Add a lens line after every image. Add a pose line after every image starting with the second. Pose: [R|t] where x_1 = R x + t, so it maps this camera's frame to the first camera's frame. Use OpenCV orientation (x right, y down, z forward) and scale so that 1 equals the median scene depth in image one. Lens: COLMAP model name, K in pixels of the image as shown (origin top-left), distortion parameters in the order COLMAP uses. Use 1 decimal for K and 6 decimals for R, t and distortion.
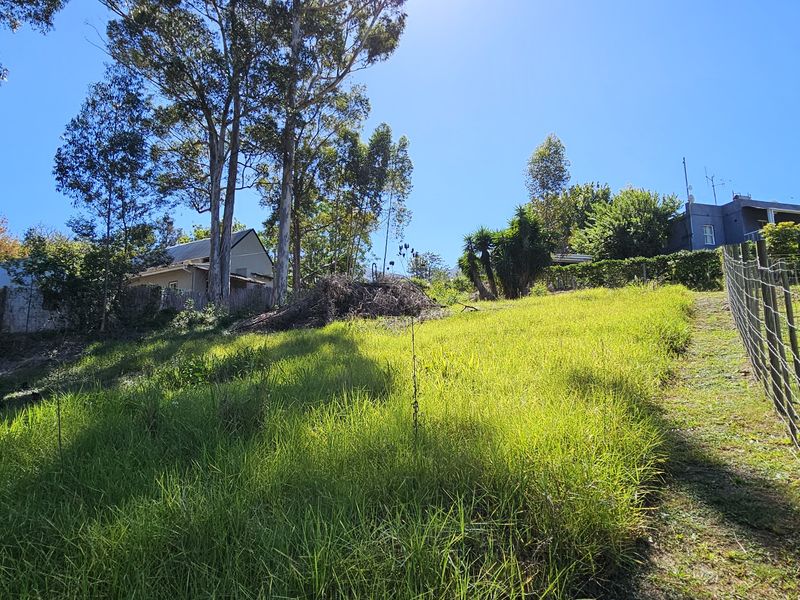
lens RADIAL K [[321.2, 0, 395.5], [0, 321.2, 301.8], [0, 0, 1]] dist [-0.002373, 0.000285]
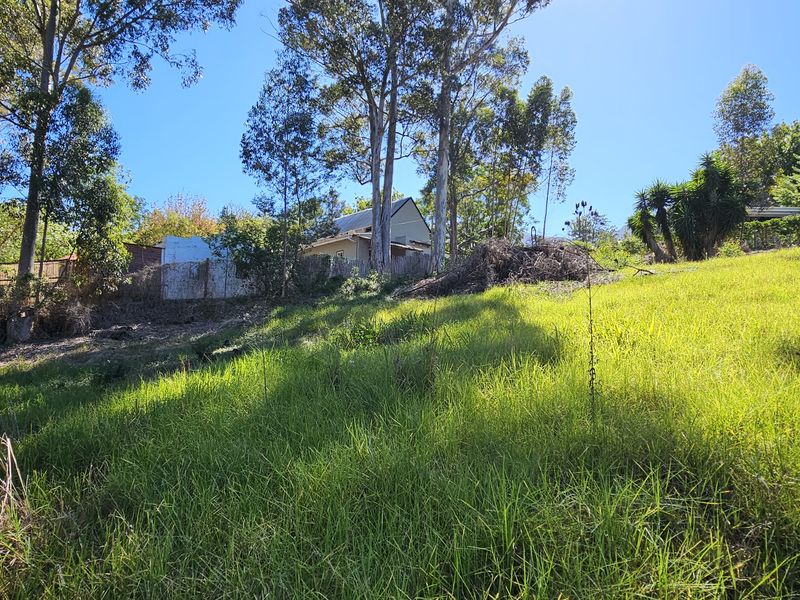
lens RADIAL K [[321.2, 0, 394.9], [0, 321.2, 299.9], [0, 0, 1]] dist [-0.002373, 0.000285]
pose [[0.983228, -0.003028, -0.182355, -0.318432], [0.010833, 0.999067, 0.041817, 0.057753], [0.182058, -0.043091, 0.982343, -0.030569]]
